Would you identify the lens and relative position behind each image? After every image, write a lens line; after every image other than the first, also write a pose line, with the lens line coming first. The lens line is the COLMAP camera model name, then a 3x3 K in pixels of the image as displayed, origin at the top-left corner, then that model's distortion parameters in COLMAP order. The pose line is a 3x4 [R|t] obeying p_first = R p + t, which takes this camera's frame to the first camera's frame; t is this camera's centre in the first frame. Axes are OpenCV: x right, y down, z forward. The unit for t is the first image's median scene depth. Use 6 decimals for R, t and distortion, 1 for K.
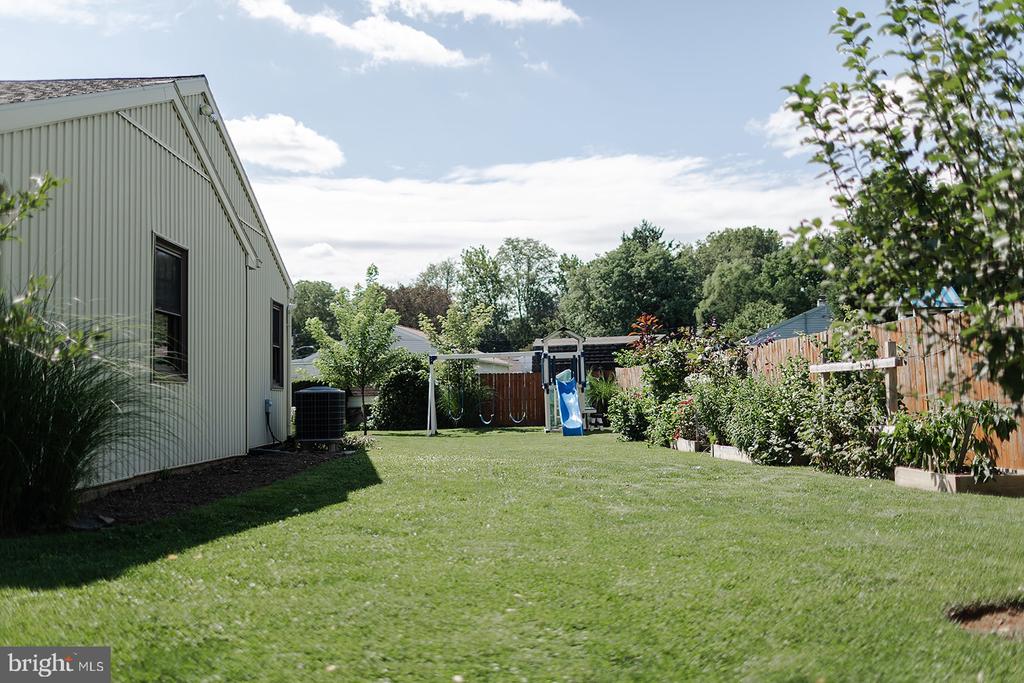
lens RADIAL K [[961.9, 0, 512.0], [0, 961.9, 341.5], [0, 0, 1]] dist [0.003519, 0.006588]
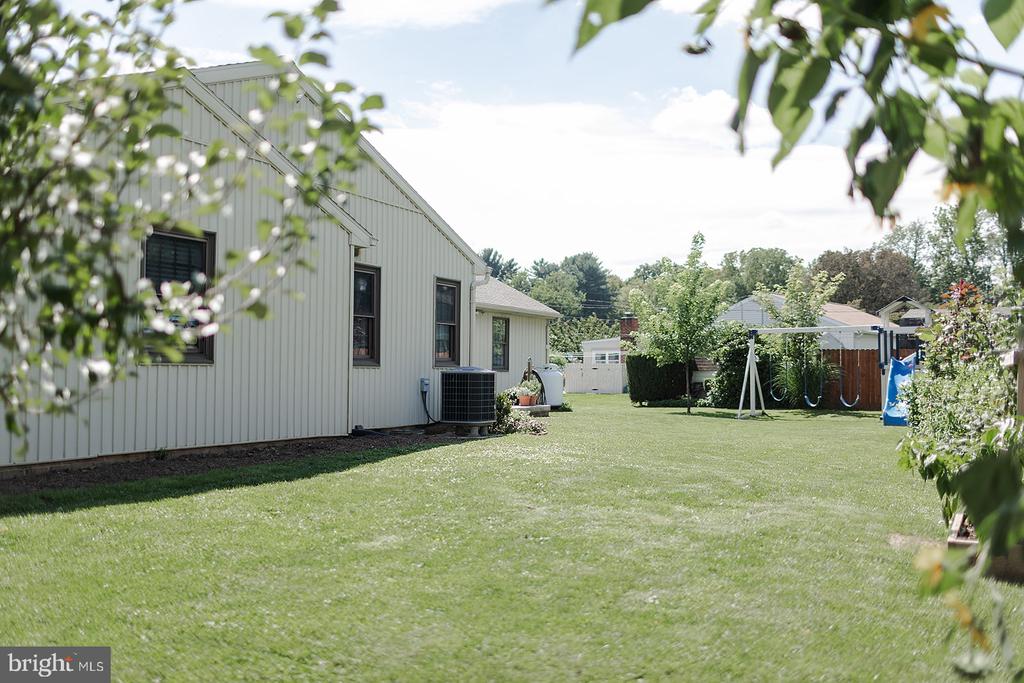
lens RADIAL K [[961.9, 0, 512.0], [0, 961.9, 341.5], [0, 0, 1]] dist [0.003519, 0.006588]
pose [[0.886013, 0.009654, -0.463560, 0.122967], [0.005651, 0.999484, 0.031617, -0.003601], [0.463626, -0.030632, 0.885501, 0.074490]]
